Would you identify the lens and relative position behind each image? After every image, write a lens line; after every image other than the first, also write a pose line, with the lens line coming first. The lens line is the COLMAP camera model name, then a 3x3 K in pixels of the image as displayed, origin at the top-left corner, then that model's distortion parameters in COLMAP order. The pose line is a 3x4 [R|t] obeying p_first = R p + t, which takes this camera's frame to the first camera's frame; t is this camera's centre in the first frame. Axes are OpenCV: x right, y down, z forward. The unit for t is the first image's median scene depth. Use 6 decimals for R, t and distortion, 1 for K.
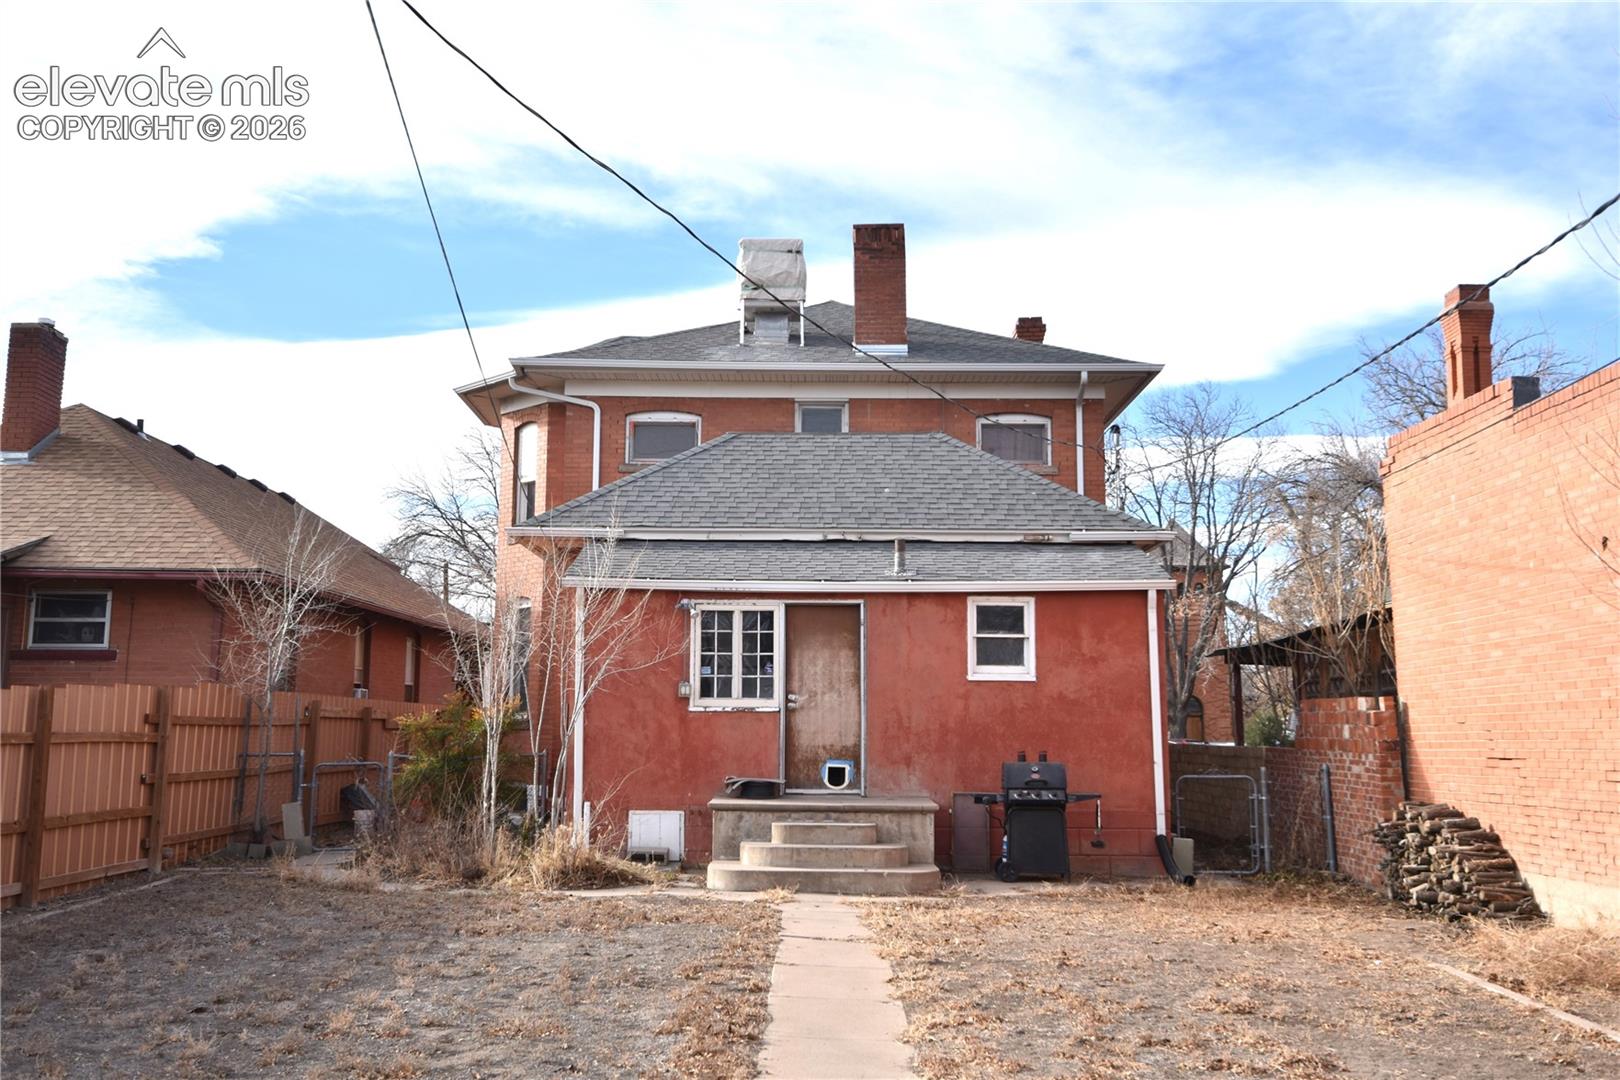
lens RADIAL K [[1489.5, 0, 810.2], [0, 1489.5, 516.5], [0, 0, 1]] dist [0.054439, -0.012122]
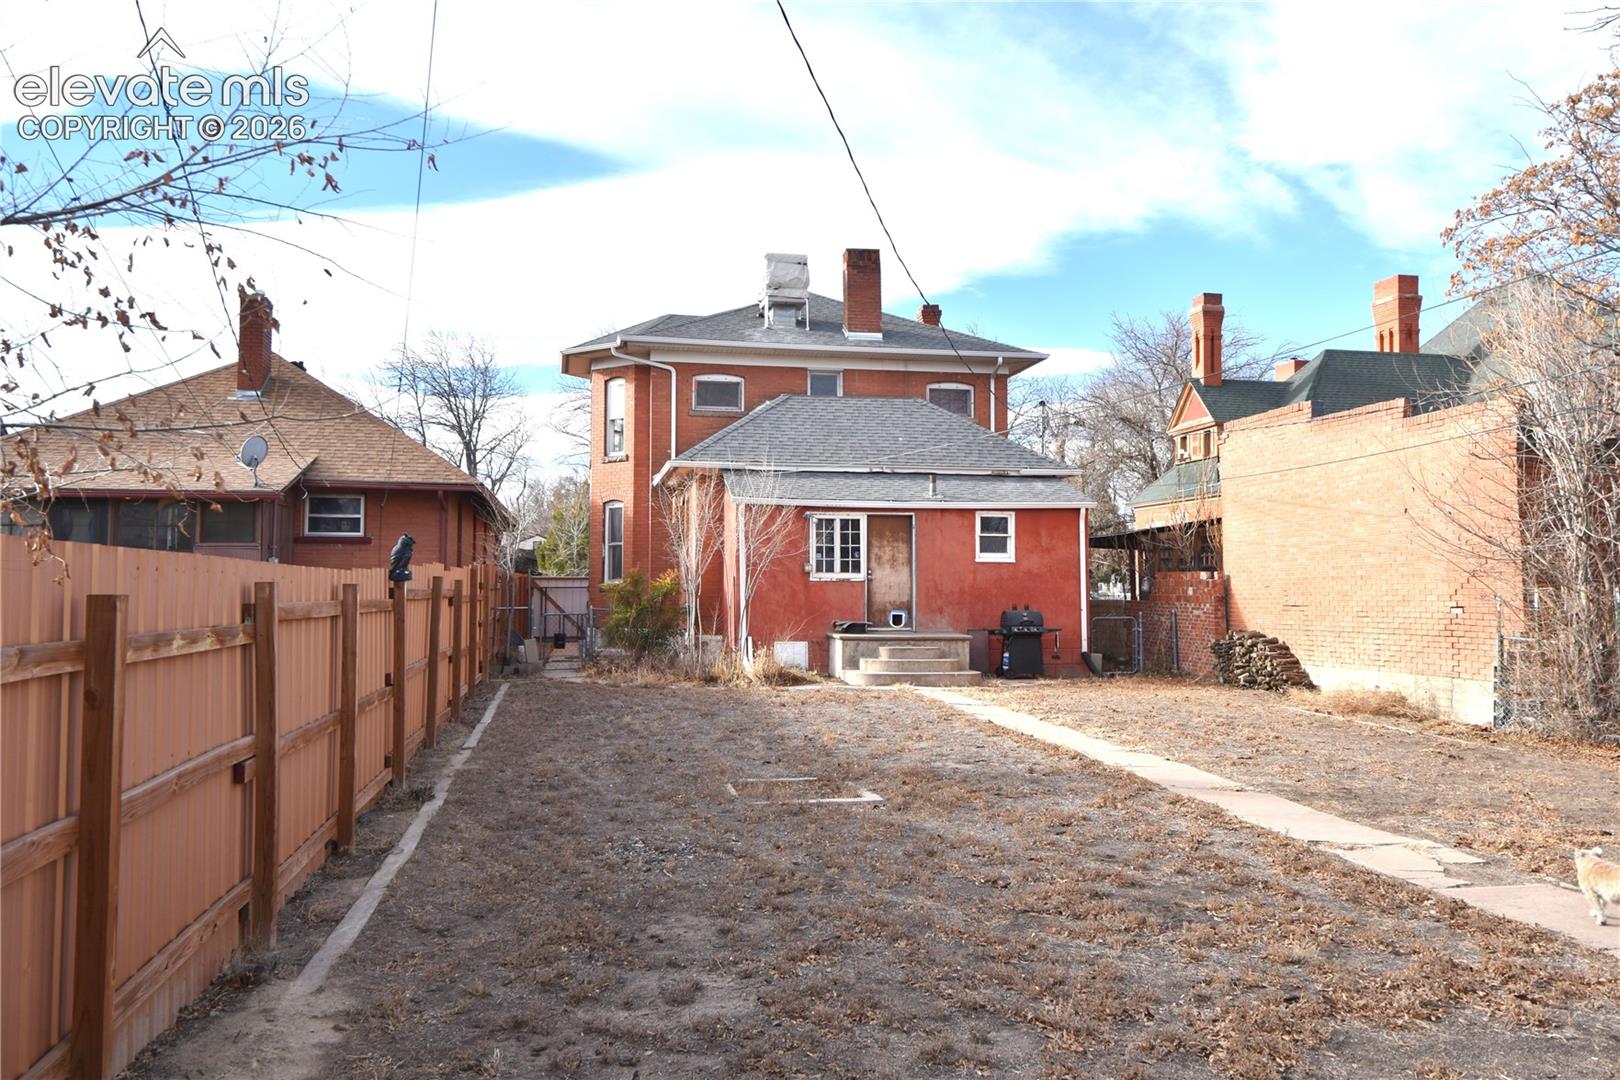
lens RADIAL K [[1259.2, 0, 810.2], [0, 1259.2, 531.6], [0, 0, 1]] dist [0.034148, -0.003807]
pose [[0.982488, 0.004754, 0.186264, -0.334000], [-0.023286, 0.994969, 0.097436, -0.055199], [-0.184863, -0.100067, 0.977656, -0.327050]]
